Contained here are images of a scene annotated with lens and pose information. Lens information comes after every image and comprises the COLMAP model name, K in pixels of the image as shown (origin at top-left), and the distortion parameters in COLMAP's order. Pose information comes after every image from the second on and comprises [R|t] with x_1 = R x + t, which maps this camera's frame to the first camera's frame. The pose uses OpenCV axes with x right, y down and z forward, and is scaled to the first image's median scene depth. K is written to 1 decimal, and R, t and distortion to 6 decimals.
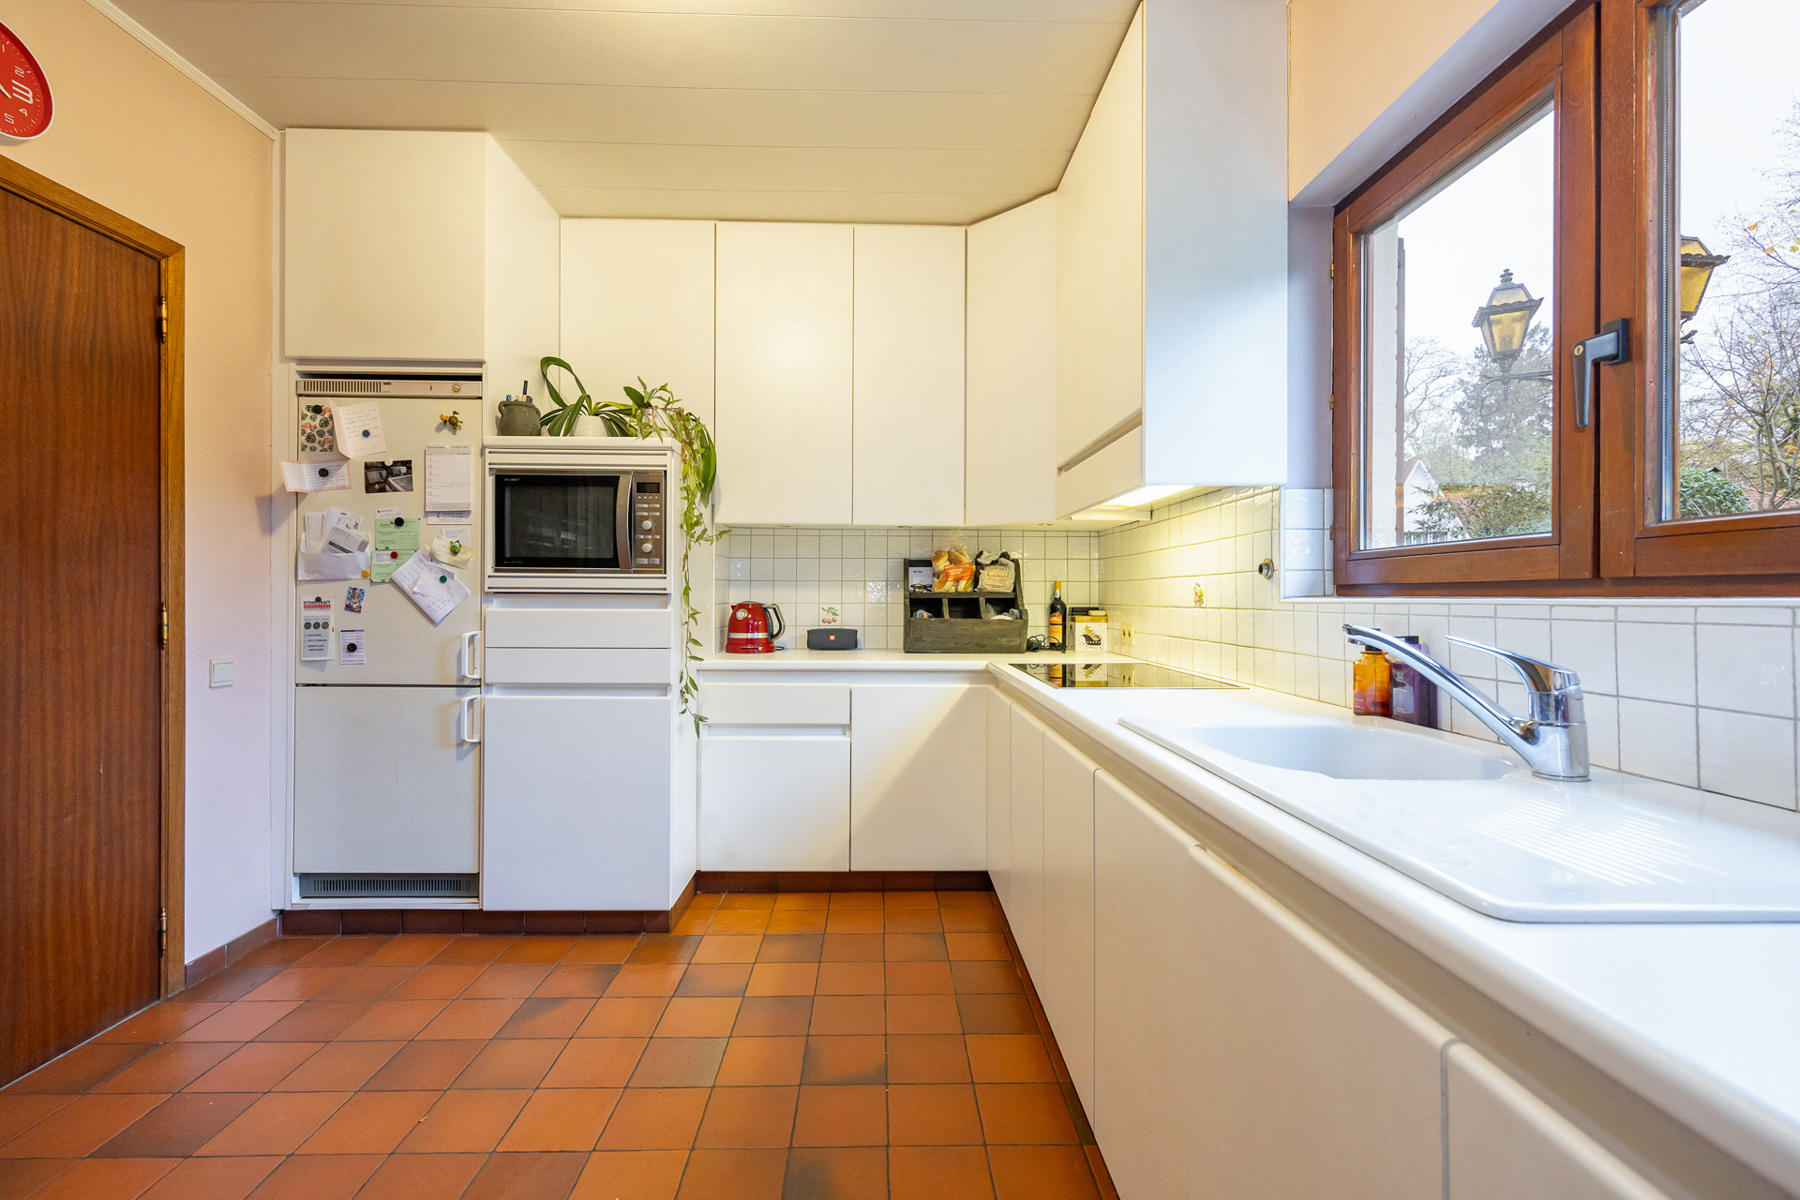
lens RADIAL K [[796.2, 0, 900.0], [0, 796.2, 600.0], [0, 0, 1]] dist [-0.000163, -0.000027]
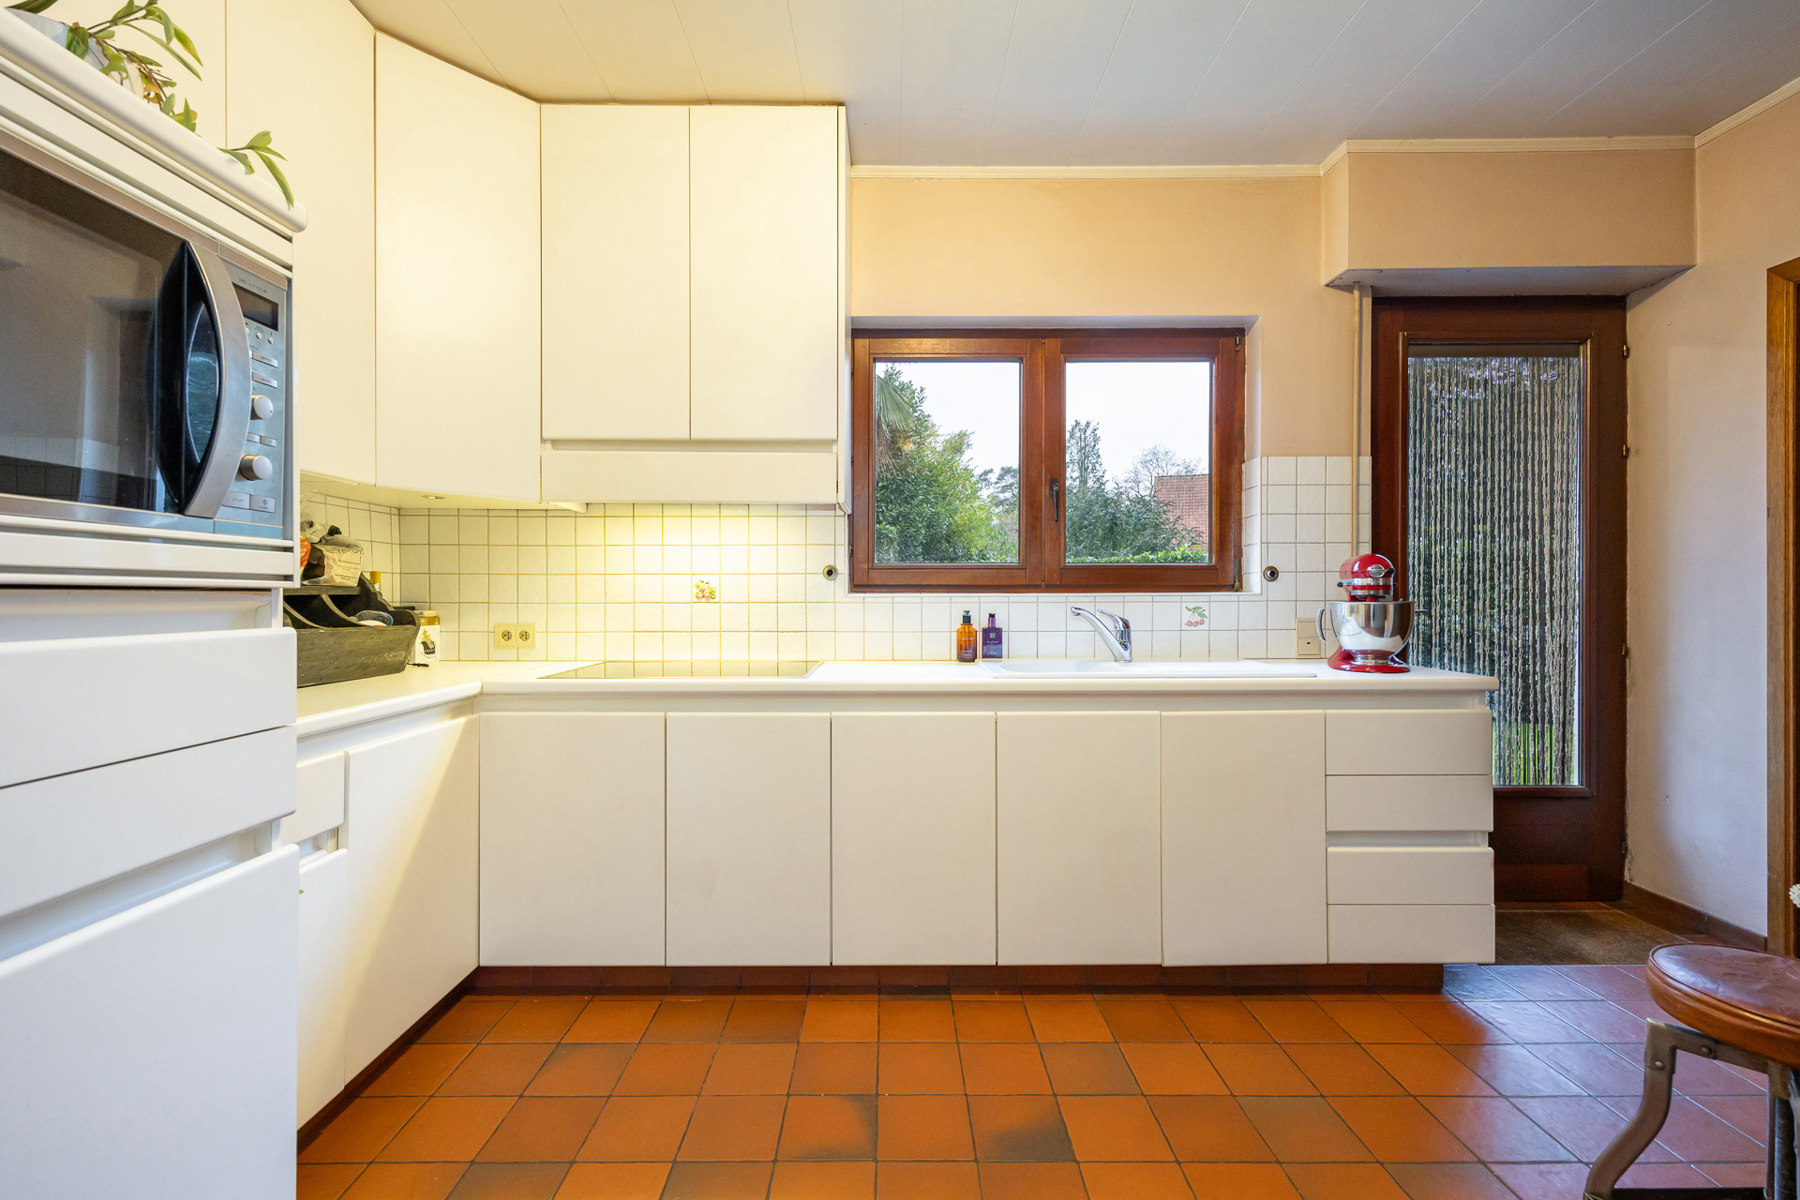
lens RADIAL K [[754.0, 0, 900.0], [0, 754.0, 600.0], [0, 0, 1]] dist [0.000246, 0.000012]
pose [[0.026628, -0.010998, 0.999585, -0.520529], [0.004181, 0.999932, 0.010891, -0.003310], [-0.999637, 0.003889, 0.026672, 0.534574]]
